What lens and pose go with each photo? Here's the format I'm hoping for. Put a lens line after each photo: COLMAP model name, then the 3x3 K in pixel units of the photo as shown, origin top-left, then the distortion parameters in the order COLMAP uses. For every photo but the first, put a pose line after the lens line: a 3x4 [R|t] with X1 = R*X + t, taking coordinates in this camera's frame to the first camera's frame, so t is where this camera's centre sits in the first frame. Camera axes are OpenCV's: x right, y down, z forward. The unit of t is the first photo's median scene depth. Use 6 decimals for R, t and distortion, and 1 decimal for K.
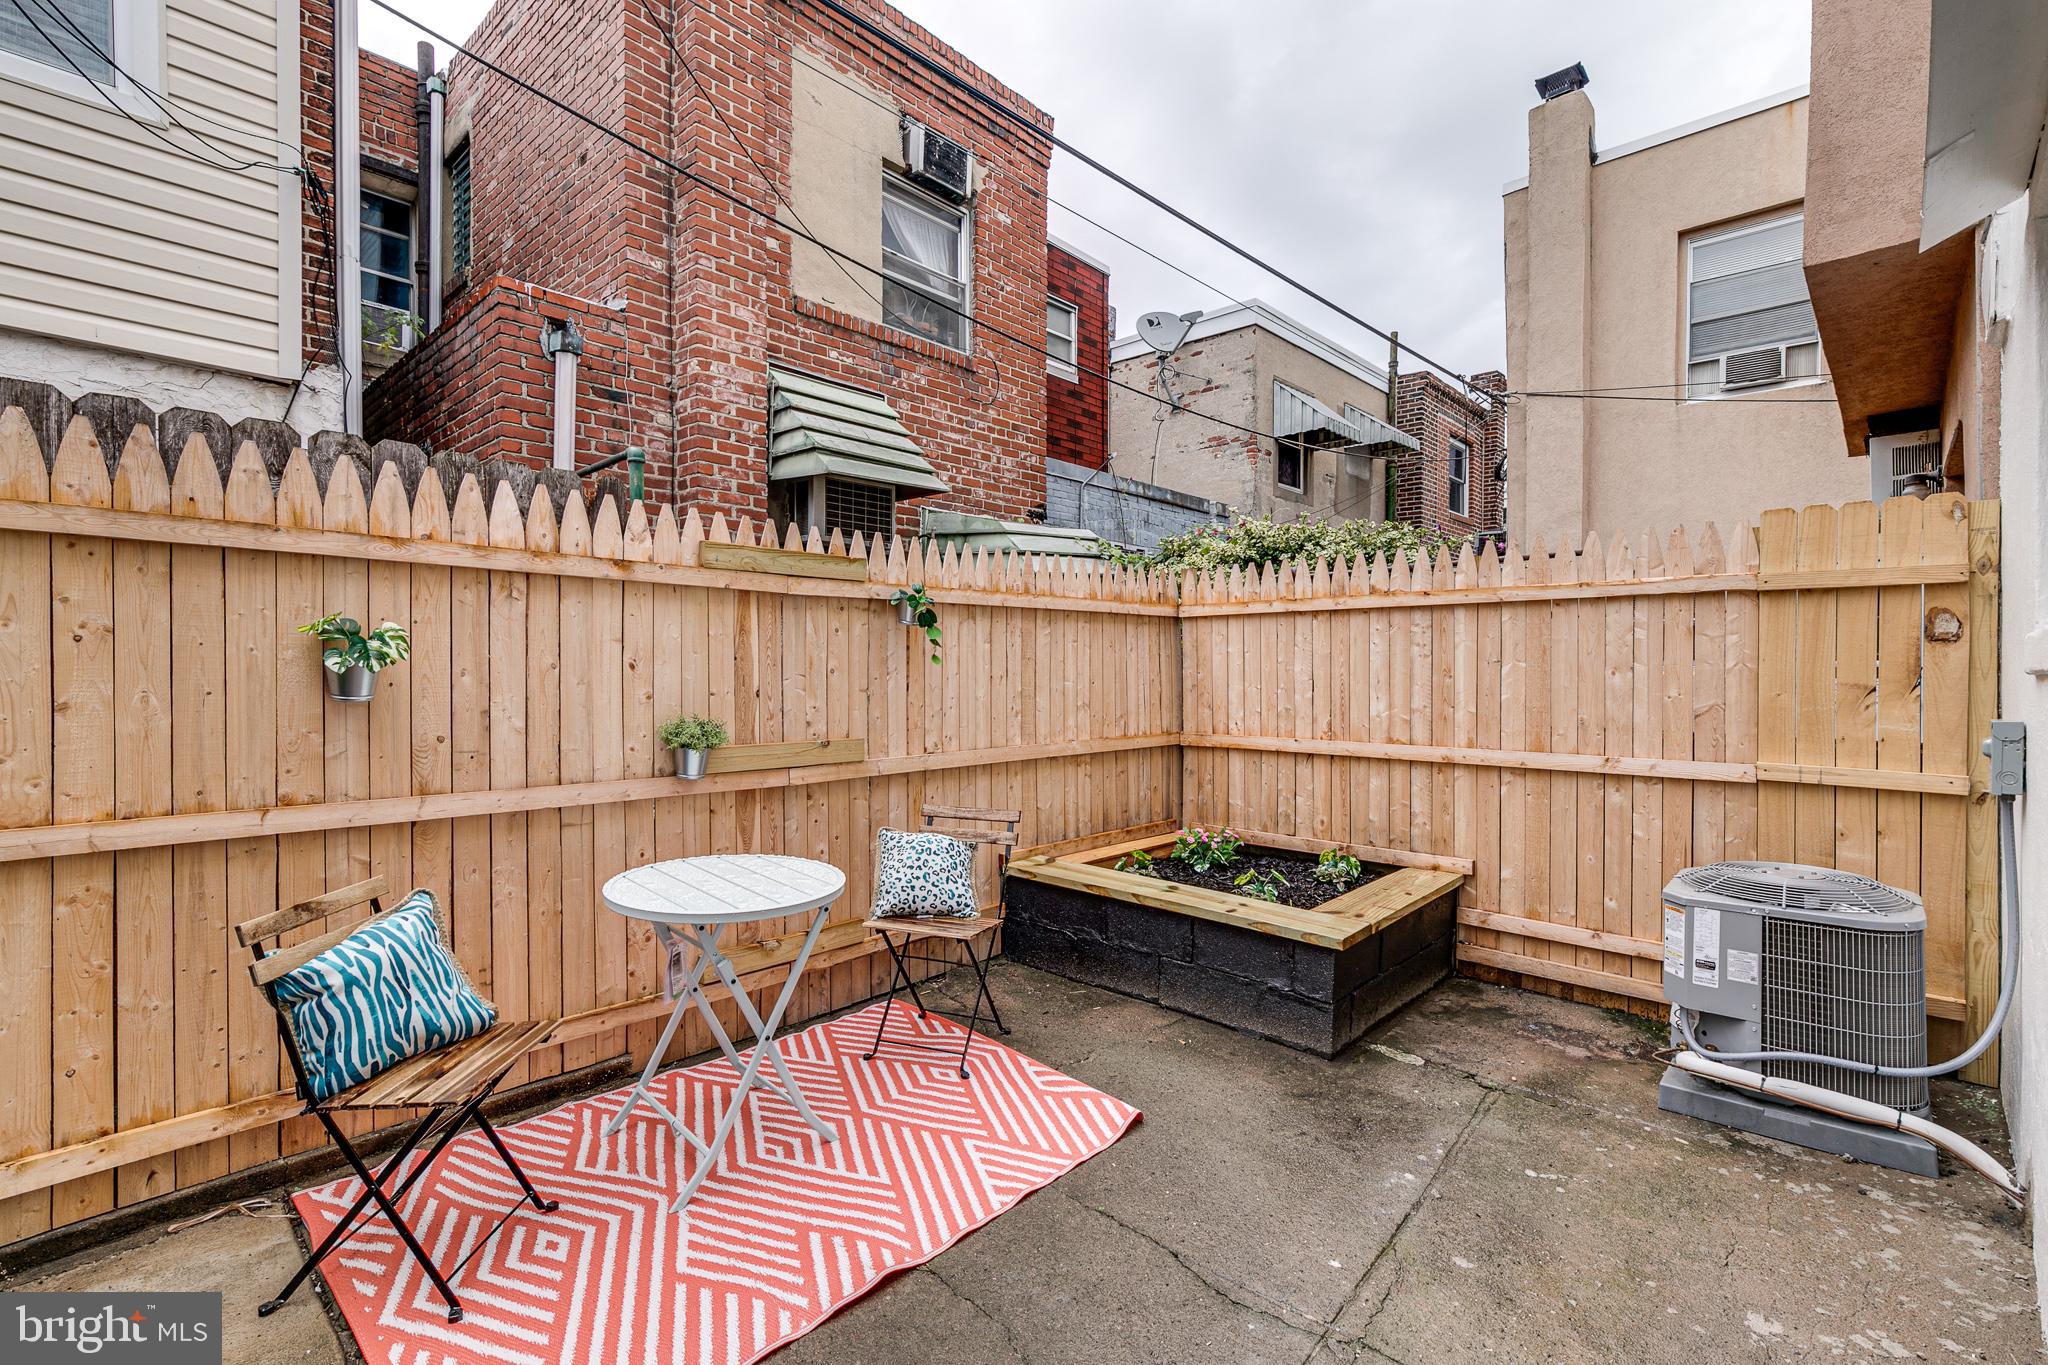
lens RADIAL K [[920.8, 0, 1031.0], [0, 920.8, 676.7], [0, 0, 1]] dist [0.007764, -0.001823]
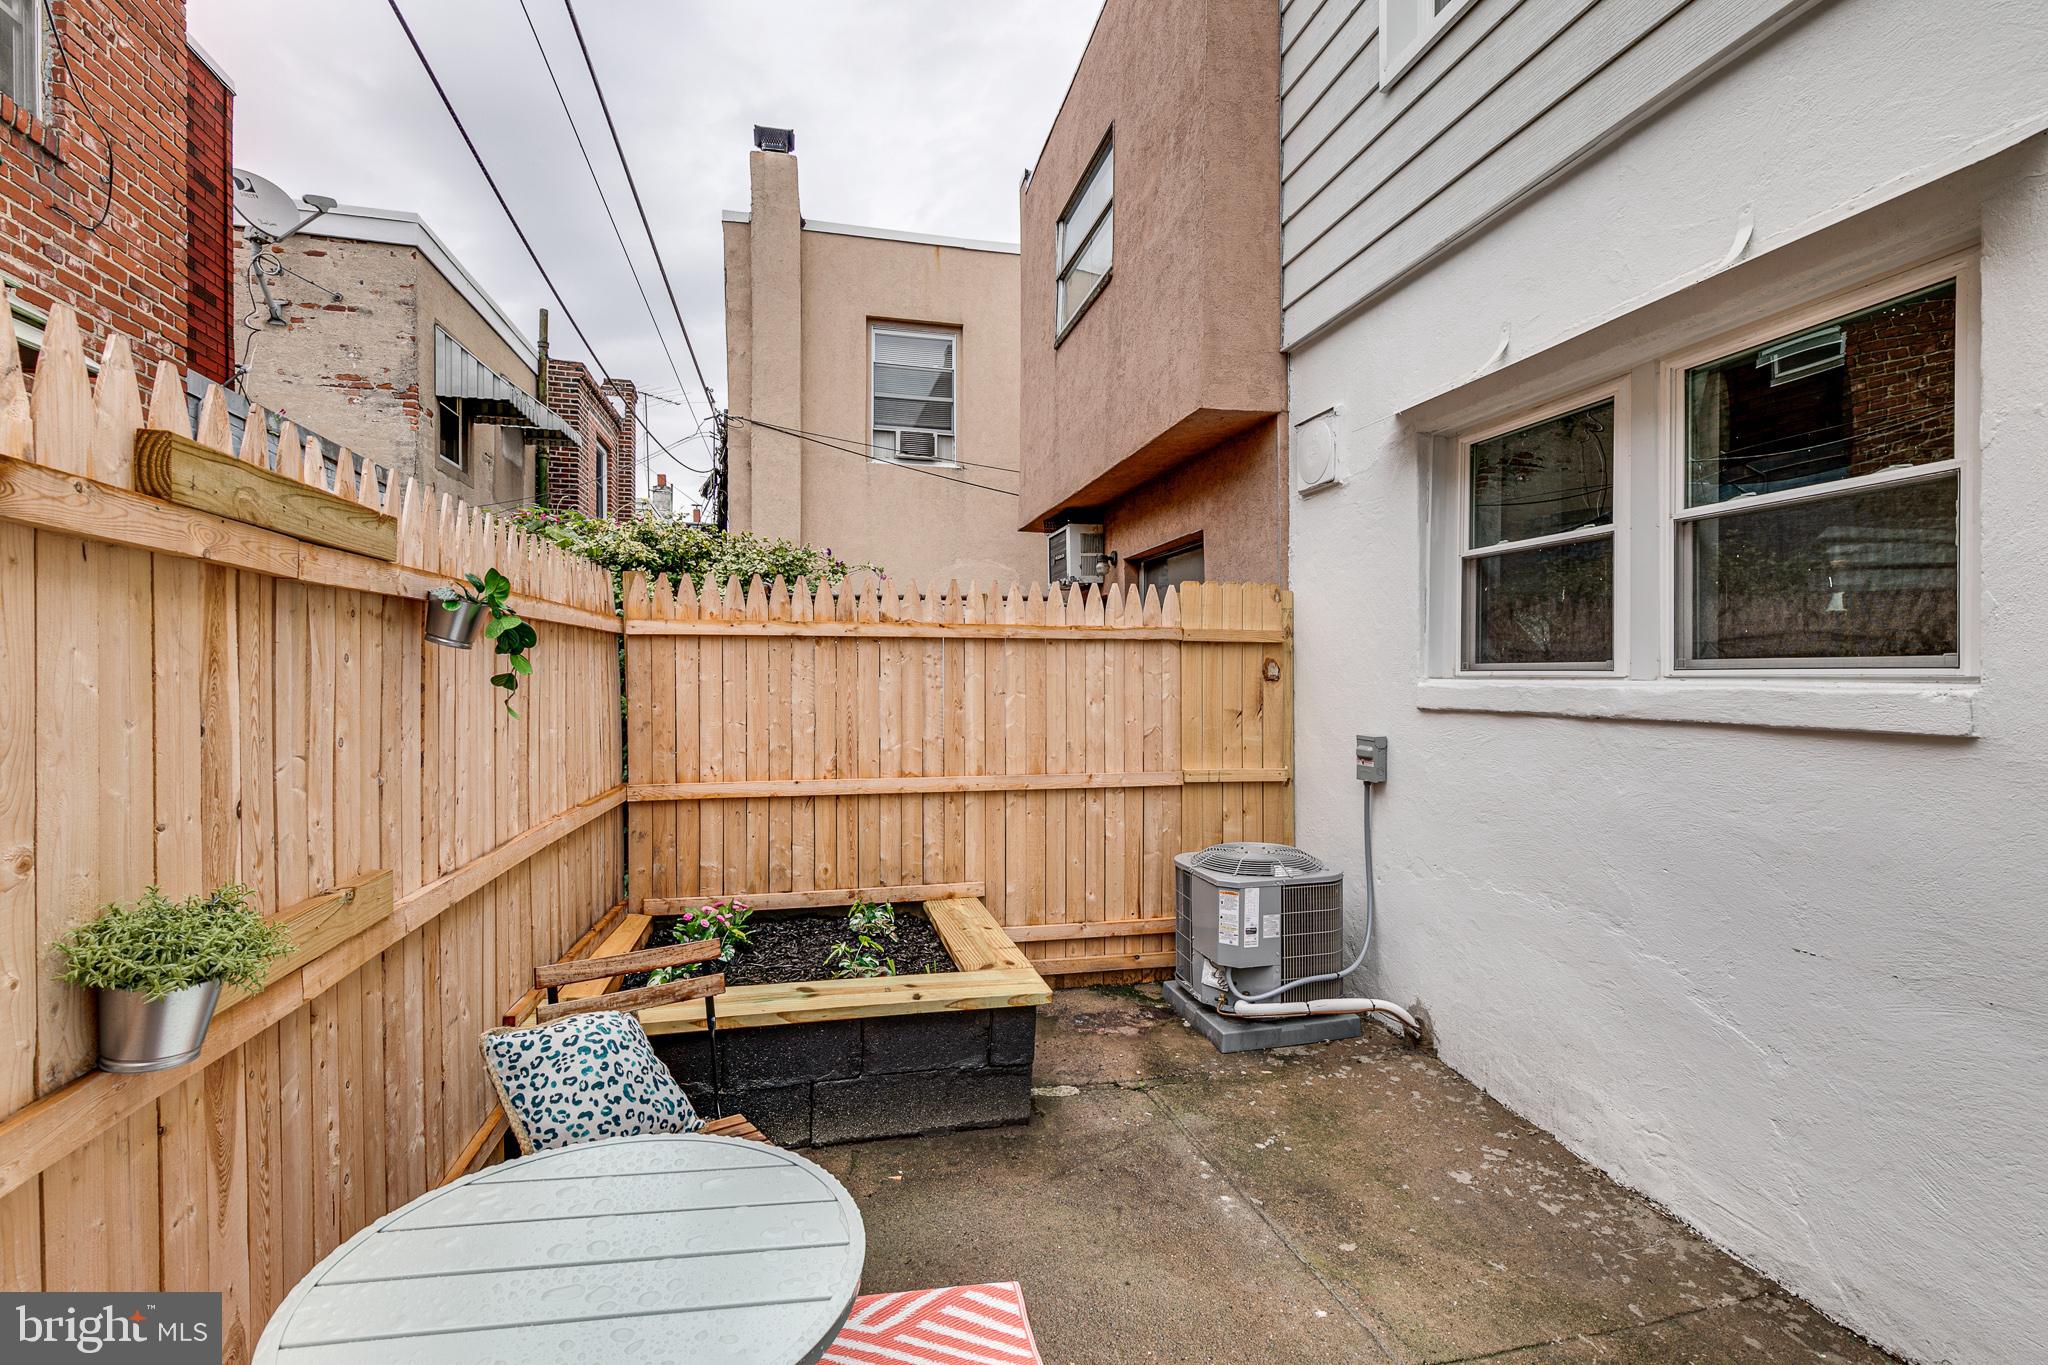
lens RADIAL K [[920.8, 0, 1031.0], [0, 920.8, 676.7], [0, 0, 1]] dist [0.007764, -0.001823]
pose [[0.549448, -0.001700, 0.835526, -0.428000], [0.005106, 0.999986, -0.001323, -0.038926], [-0.835512, 0.004993, 0.549449, 0.437161]]
